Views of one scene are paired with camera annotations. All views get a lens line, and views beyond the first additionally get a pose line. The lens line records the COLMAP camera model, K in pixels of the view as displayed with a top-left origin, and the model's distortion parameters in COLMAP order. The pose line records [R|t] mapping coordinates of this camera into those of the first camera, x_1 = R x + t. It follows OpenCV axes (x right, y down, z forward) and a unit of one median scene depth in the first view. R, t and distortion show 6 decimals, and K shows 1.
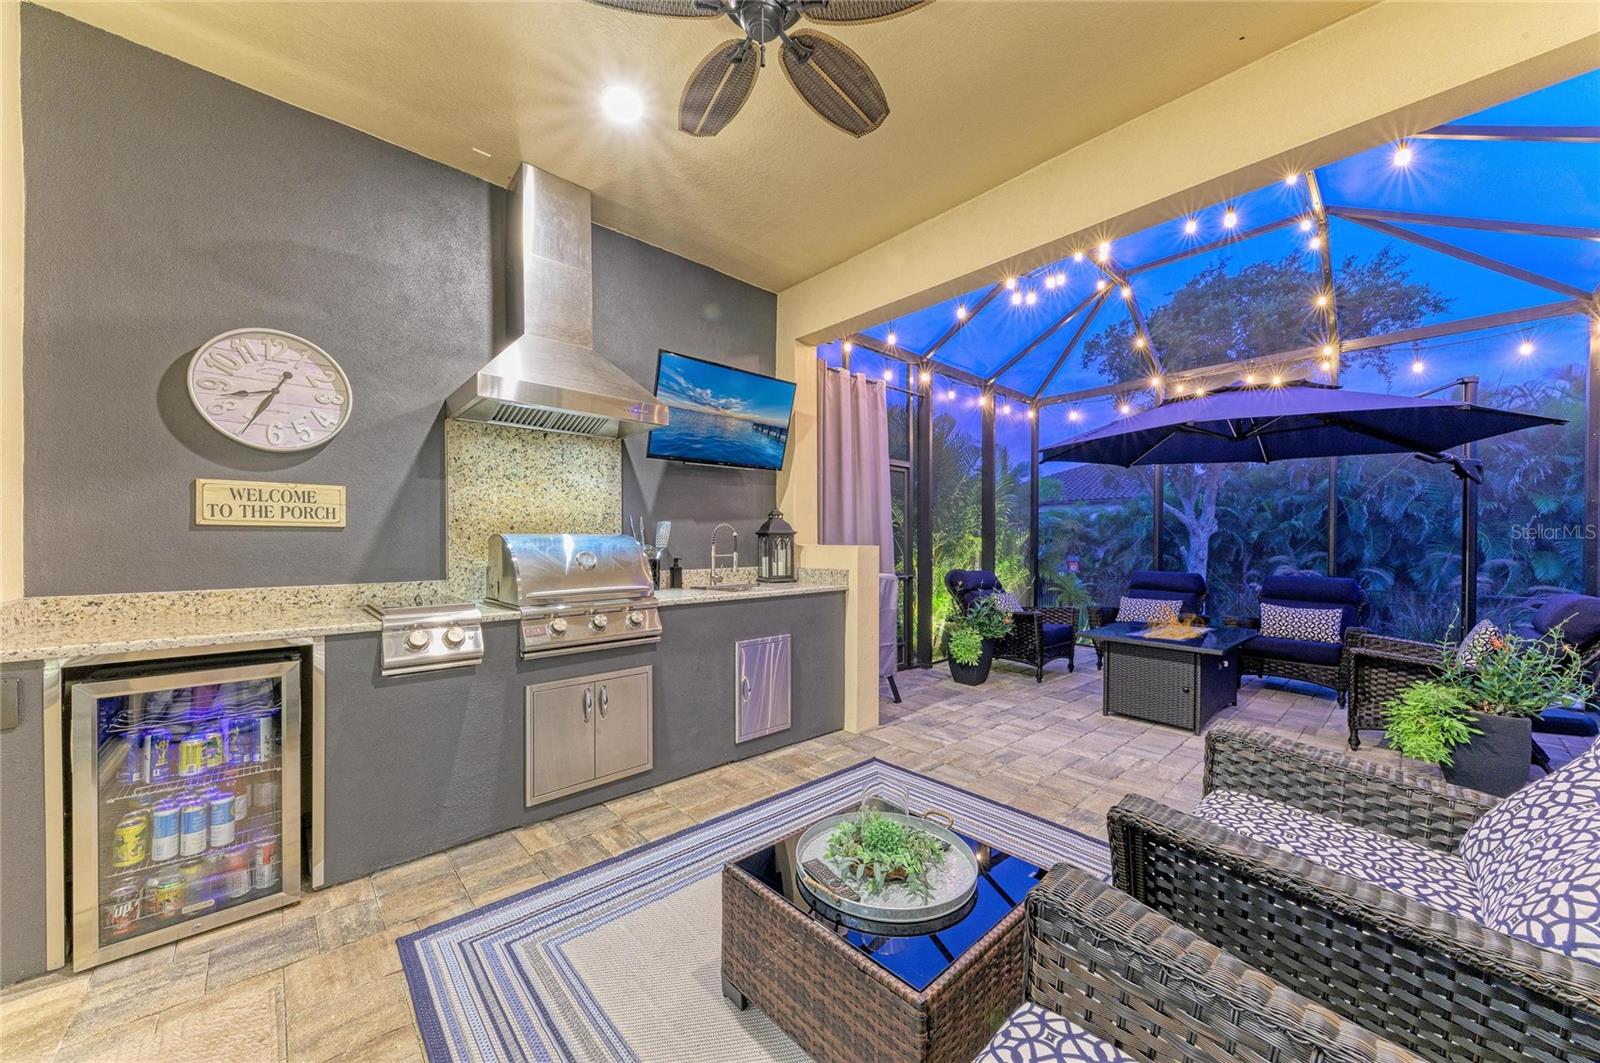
lens RADIAL K [[580.7, 0, 805.8], [0, 580.7, 546.3], [0, 0, 1]] dist [0.011952, -0.001171]
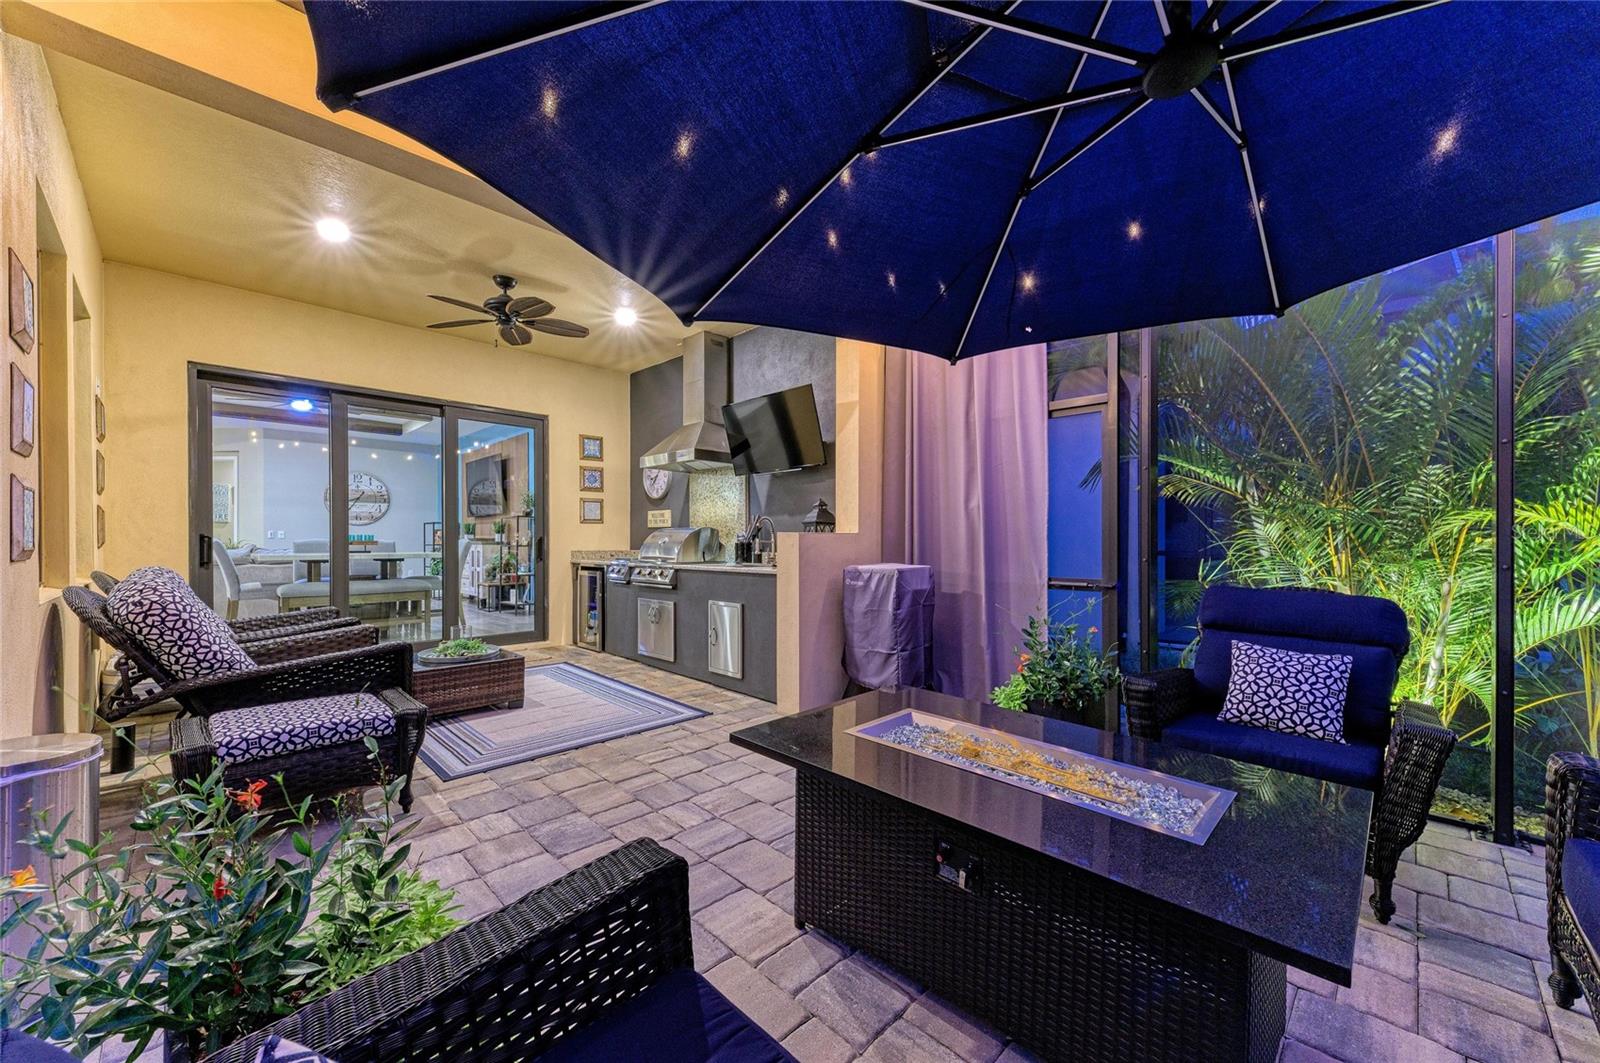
lens RADIAL K [[635.3, 0, 818.5], [0, 635.3, 543.7], [0, 0, 1]] dist [0.017235, -0.005507]
pose [[0.021725, 0.003999, -0.999756, 1.140466], [-0.010691, 0.999936, 0.003767, 0.012688], [0.999707, 0.010607, 0.021766, 0.964968]]
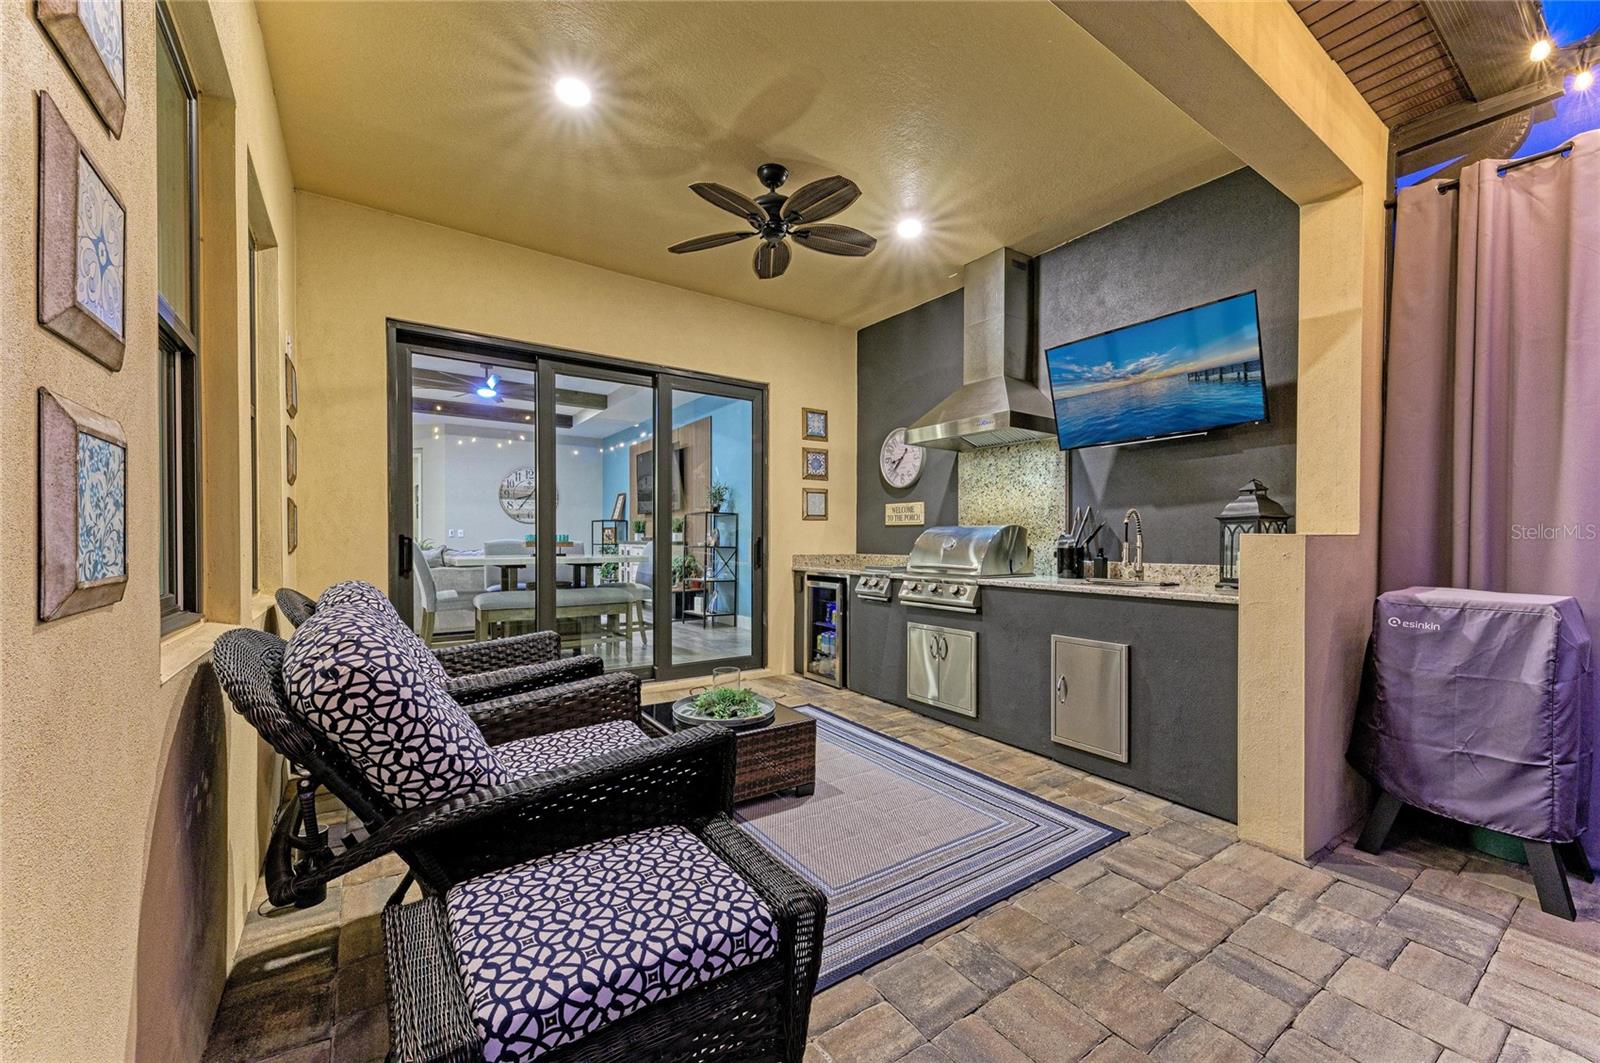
lens RADIAL K [[635.3, 0, 797.8], [0, 635.3, 546.0], [0, 0, 1]] dist [0.017235, -0.005507]
pose [[-0.167863, 0.011551, -0.985743, 0.770017], [-0.013019, 0.999818, 0.013933, 0.007520], [0.985724, 0.015172, -0.167683, 0.595347]]
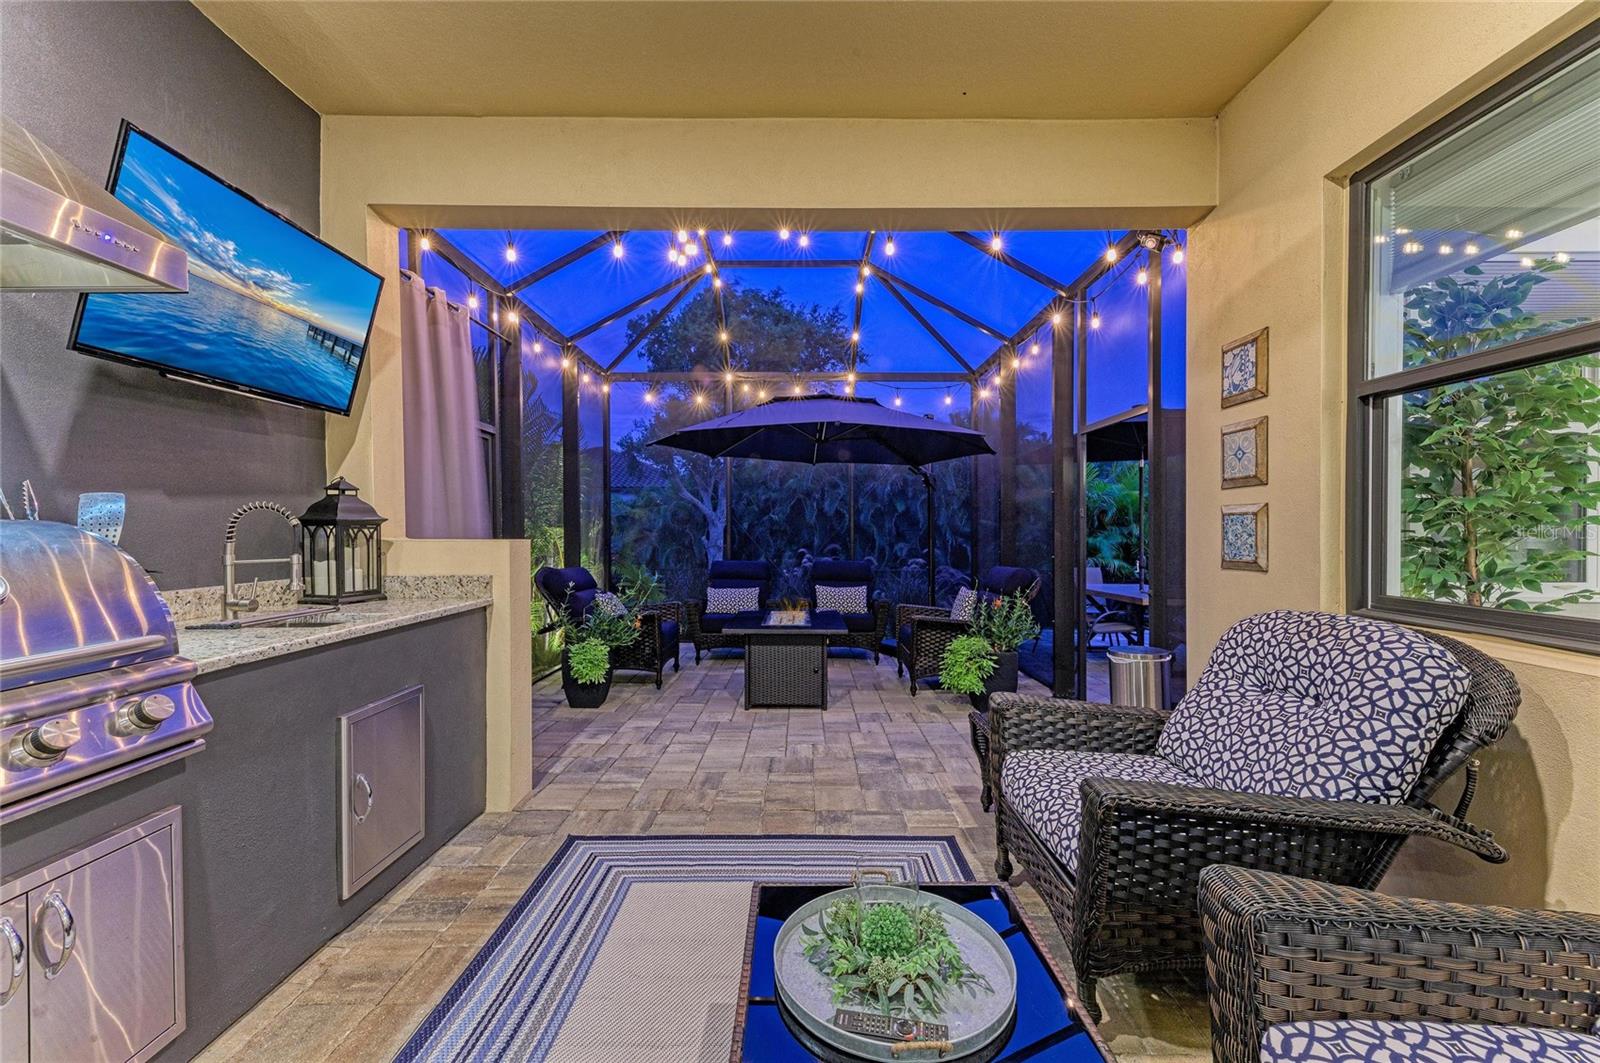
lens RADIAL K [[635.3, 0, 819.7], [0, 635.3, 539.4], [0, 0, 1]] dist [0.017235, -0.005507]
pose [[0.678816, -0.010555, 0.734232, -0.200725], [0.007260, 0.999944, 0.007664, -0.004603], [-0.734272, 0.000128, 0.678855, 0.195253]]
